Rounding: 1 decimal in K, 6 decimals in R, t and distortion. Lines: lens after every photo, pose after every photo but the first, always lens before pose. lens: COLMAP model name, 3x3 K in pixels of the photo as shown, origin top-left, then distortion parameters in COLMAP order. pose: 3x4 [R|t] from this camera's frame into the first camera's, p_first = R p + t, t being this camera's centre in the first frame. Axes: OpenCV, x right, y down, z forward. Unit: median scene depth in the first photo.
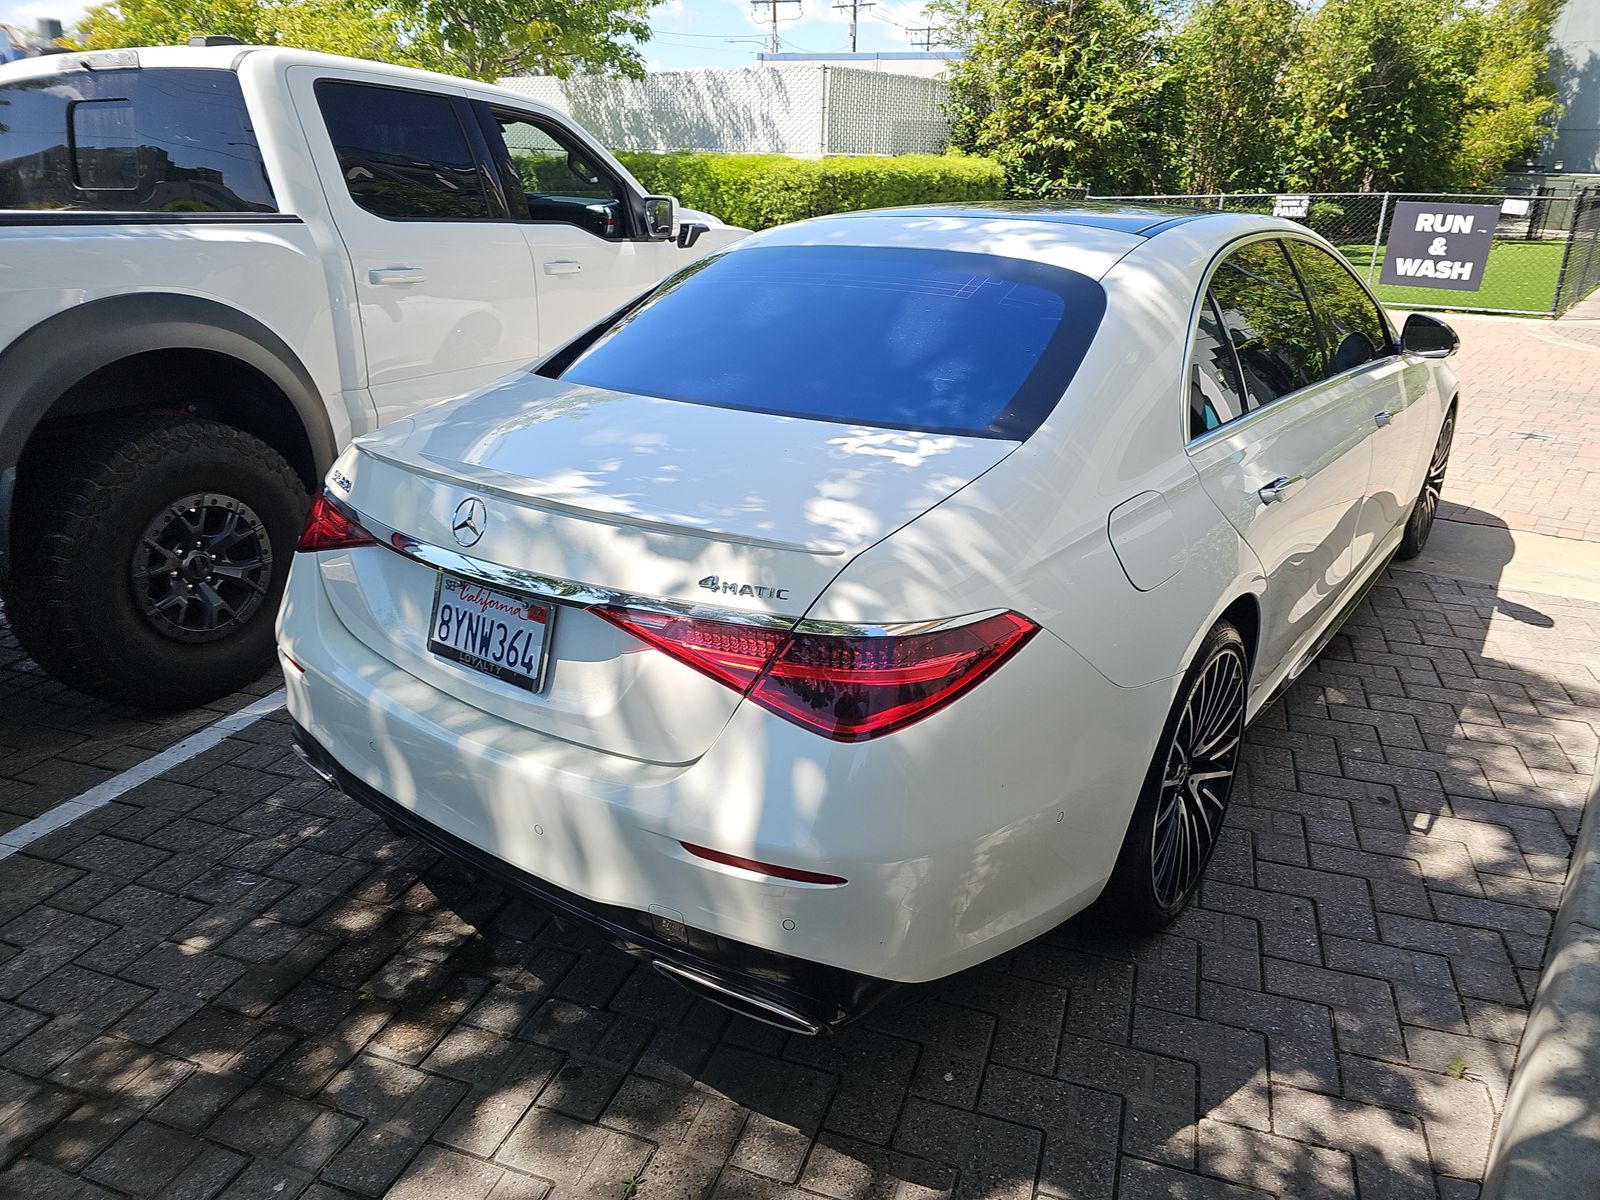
lens RADIAL K [[1085.5, 0, 849.0], [0, 1085.5, 605.9], [0, 0, 1]] dist [0.002755, 0.045295]
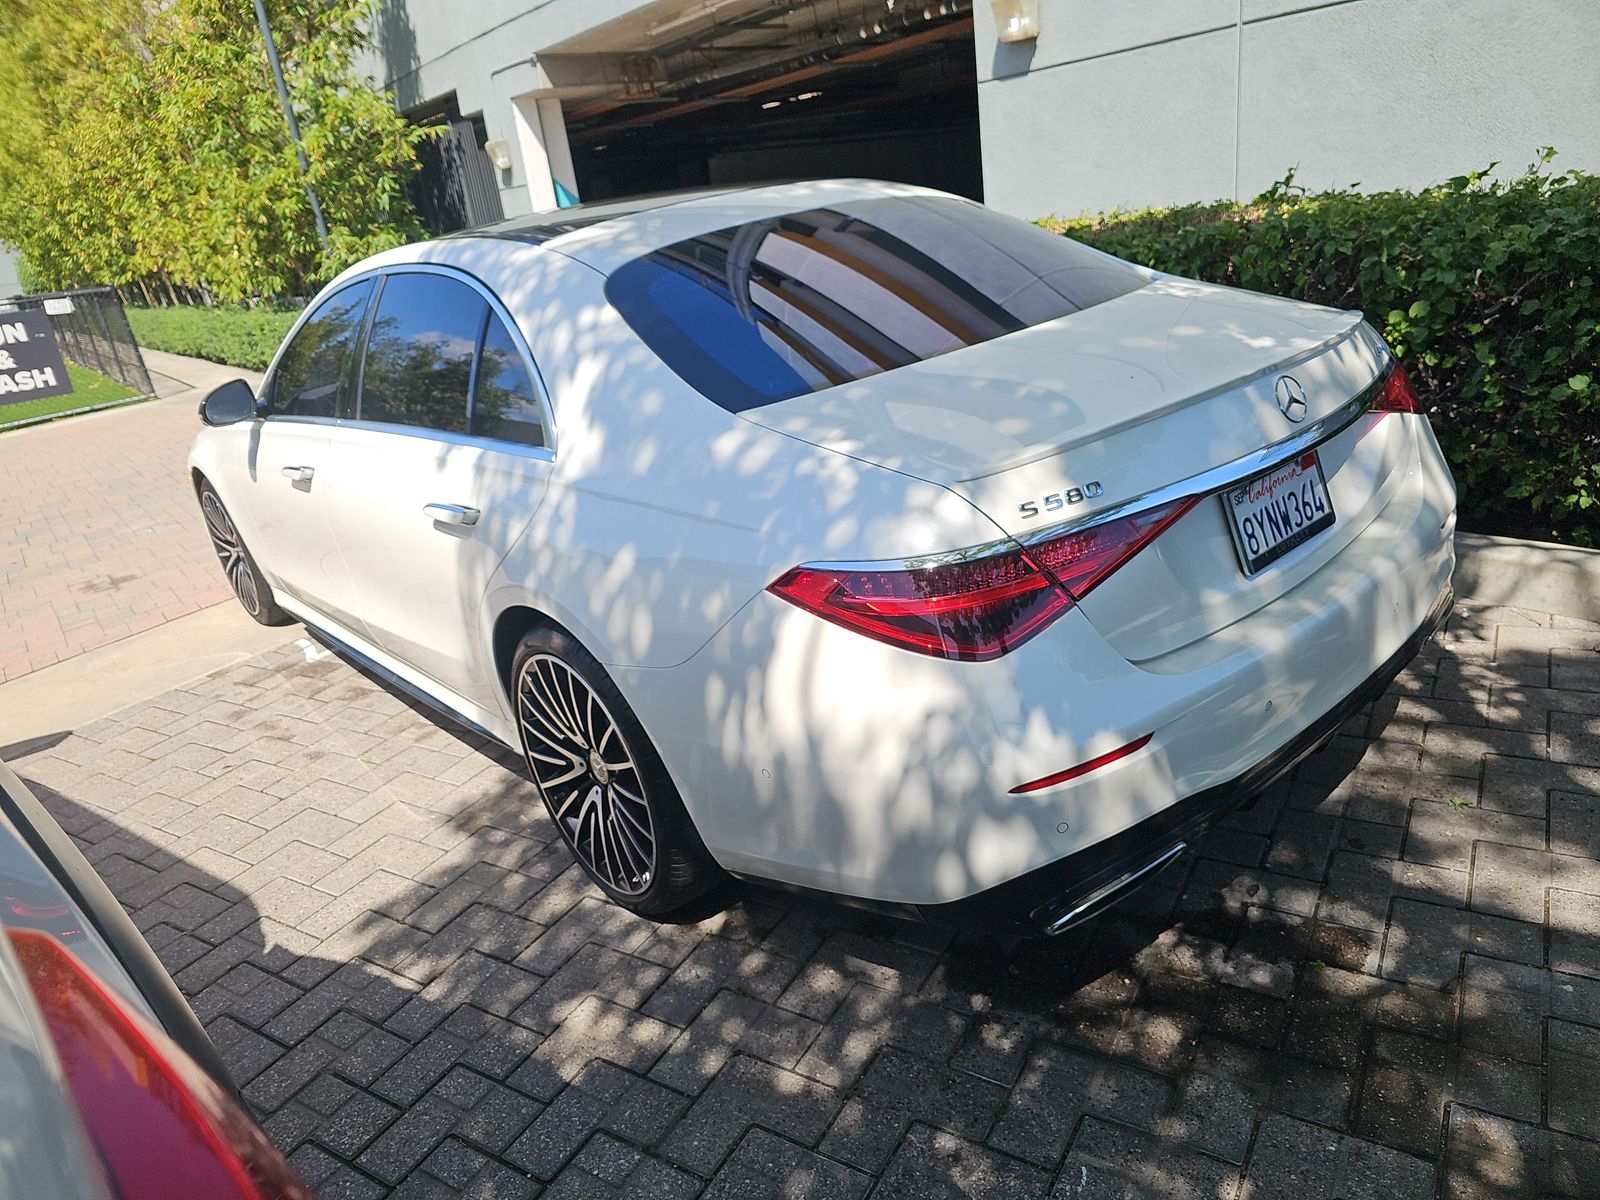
lens RADIAL K [[1058.6, 0, 800.0], [0, 1058.6, 600.0], [0, 0, 1]] dist [0.063174, -0.000382]
pose [[0.238397, -0.397202, 0.886227, -1.369060], [0.488052, 0.837936, 0.244272, -0.375883], [-0.839627, 0.374291, 0.393616, 1.002748]]
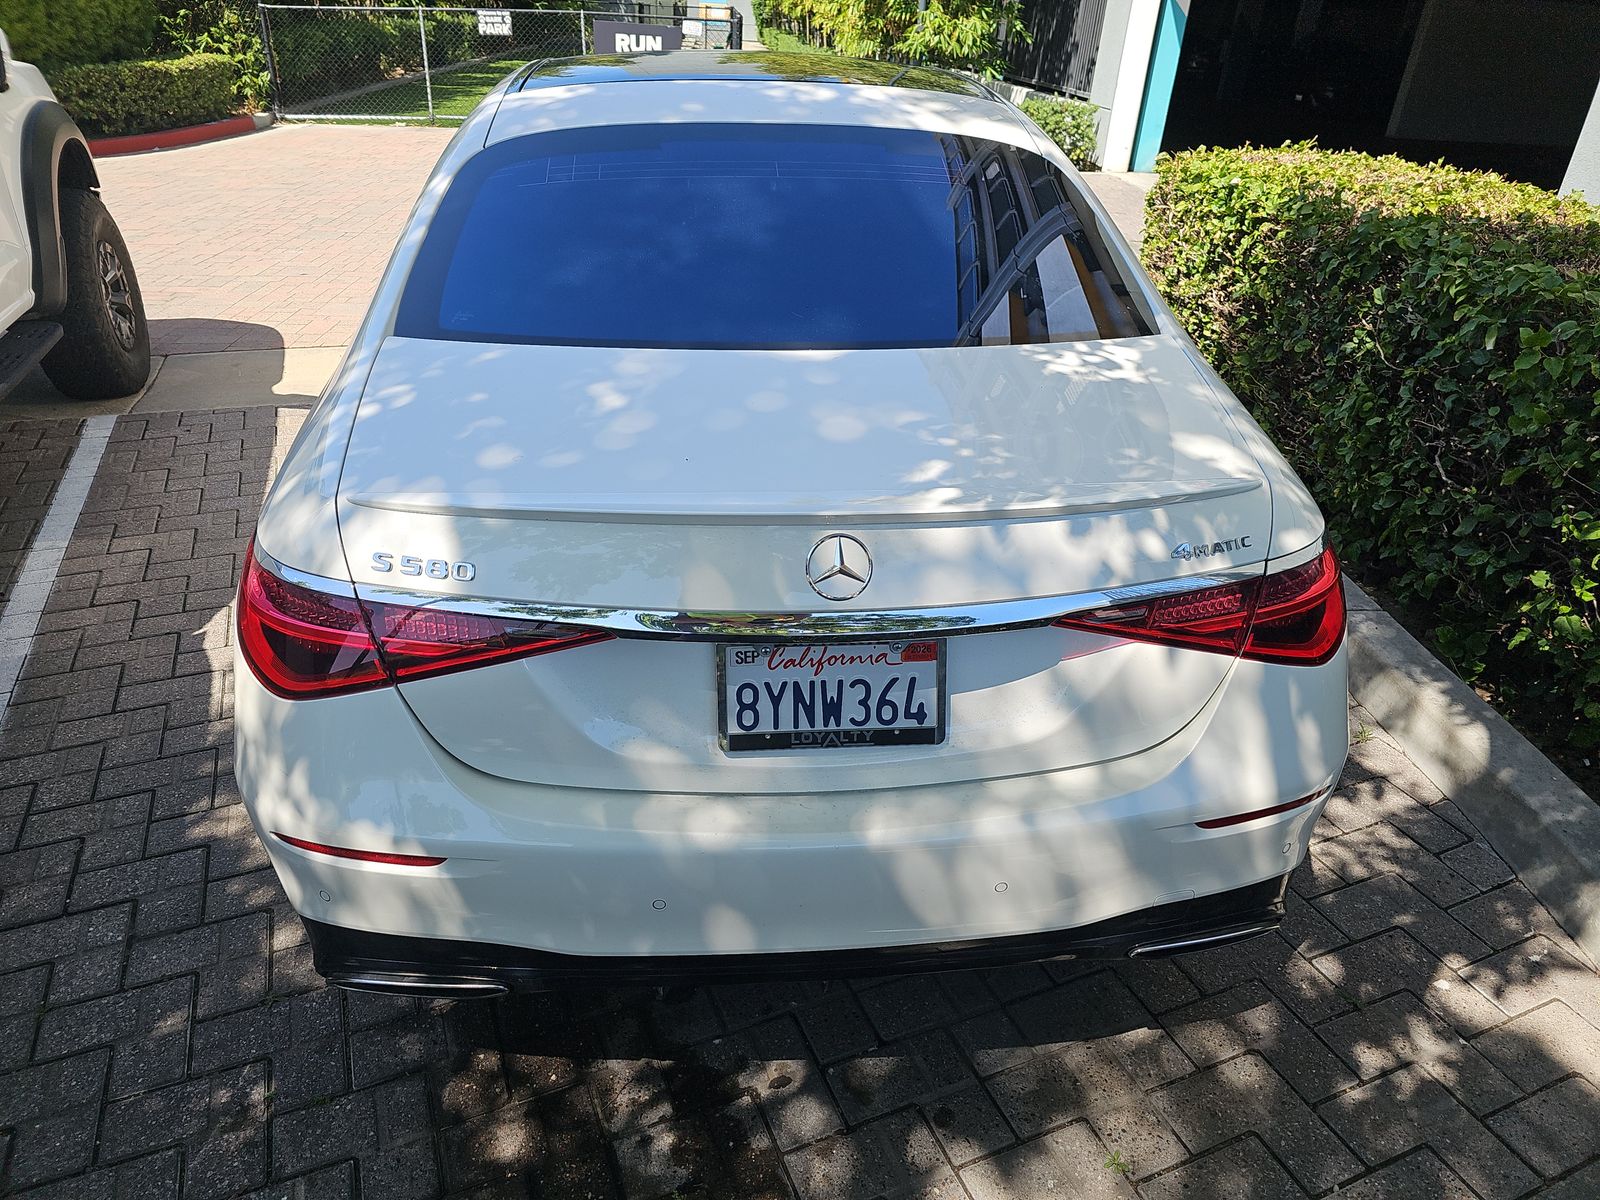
lens RADIAL K [[1085.5, 0, 849.0], [0, 1085.5, 605.9], [0, 0, 1]] dist [0.002755, 0.045295]
pose [[0.755226, -0.308507, 0.578322, -0.746246], [0.222244, 0.950569, 0.216857, -0.202302], [-0.616637, -0.035248, 0.786458, 0.374822]]
